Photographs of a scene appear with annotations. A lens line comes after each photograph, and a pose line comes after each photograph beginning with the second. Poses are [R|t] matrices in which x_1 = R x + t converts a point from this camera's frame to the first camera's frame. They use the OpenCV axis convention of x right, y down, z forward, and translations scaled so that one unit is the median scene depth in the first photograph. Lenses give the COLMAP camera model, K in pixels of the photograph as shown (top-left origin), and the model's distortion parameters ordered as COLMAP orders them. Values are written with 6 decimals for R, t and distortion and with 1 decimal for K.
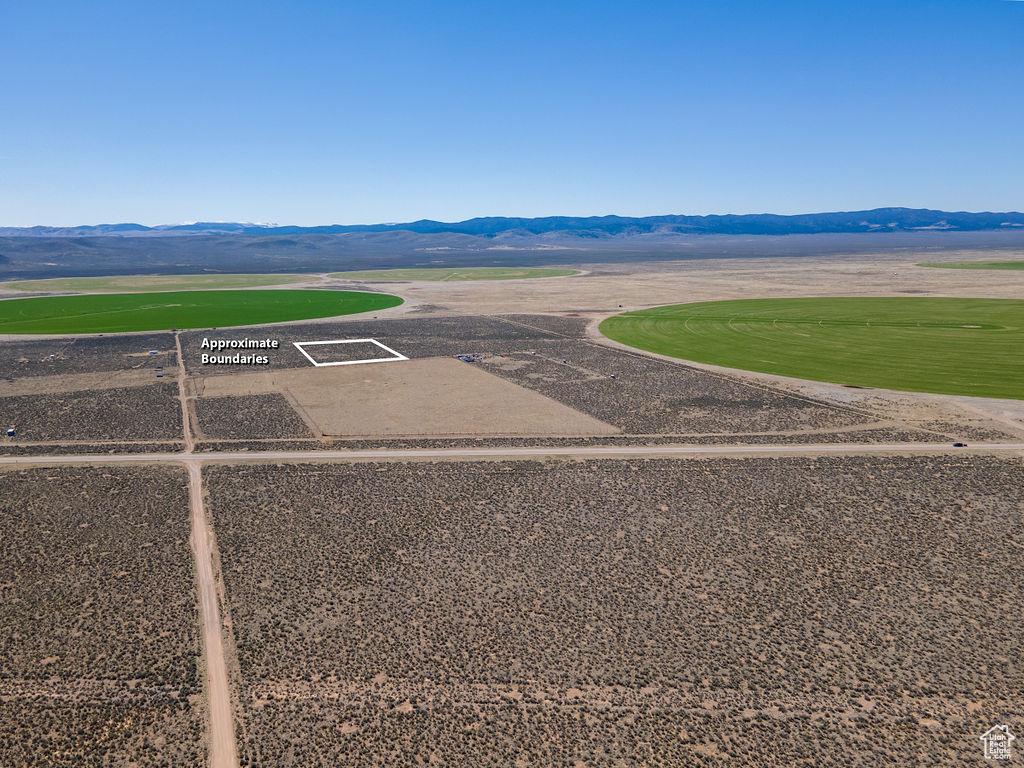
lens RADIAL K [[764.3, 0, 507.0], [0, 764.3, 380.0], [0, 0, 1]] dist [0.034853, 0.028319]
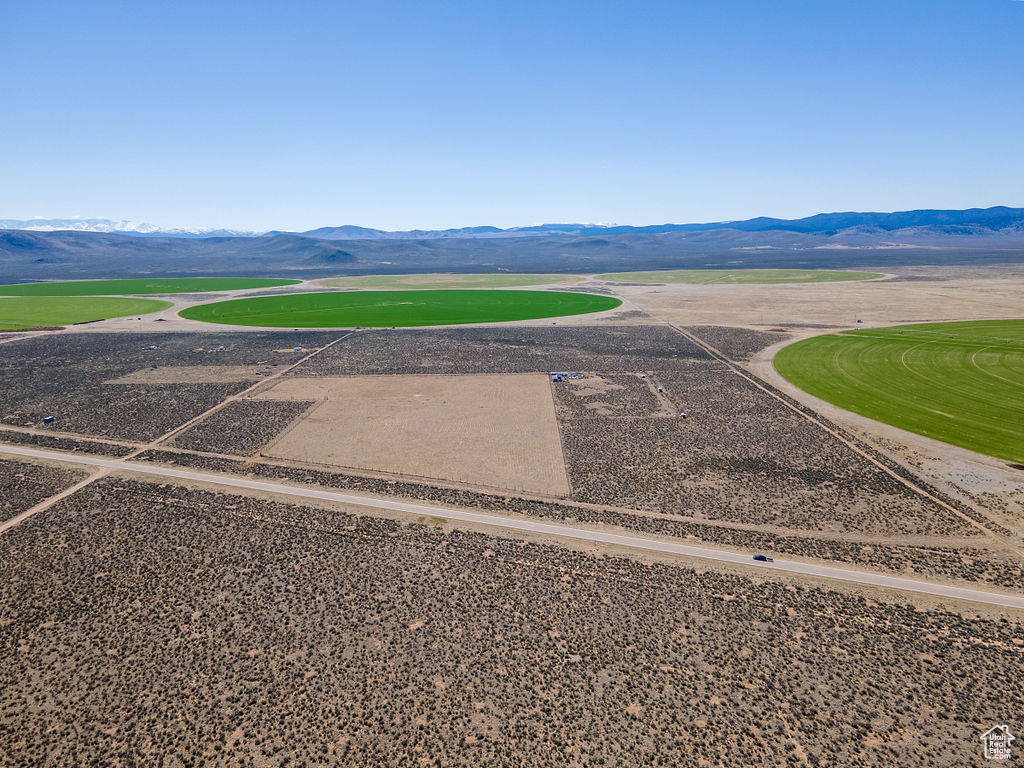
lens RADIAL K [[764.3, 0, 507.0], [0, 764.3, 380.0], [0, 0, 1]] dist [0.034853, 0.028319]
pose [[0.907482, 0.074299, -0.413469, 0.060947], [-0.073812, 0.997124, 0.017177, -0.008456], [0.413556, 0.014931, 0.910356, 0.041850]]
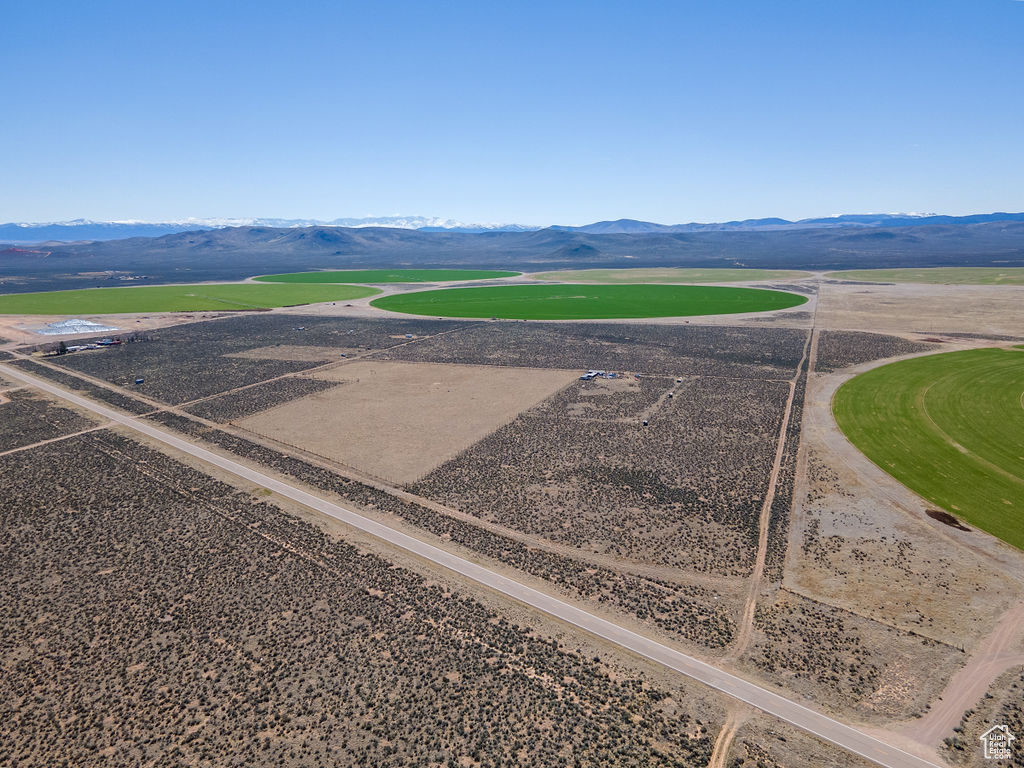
lens RADIAL K [[764.3, 0, 507.0], [0, 764.3, 380.0], [0, 0, 1]] dist [0.034853, 0.028319]
pose [[0.699158, 0.133418, -0.702408, 0.115196], [-0.127165, 0.989975, 0.061463, -0.015260], [0.703567, 0.046349, 0.709116, 0.077011]]
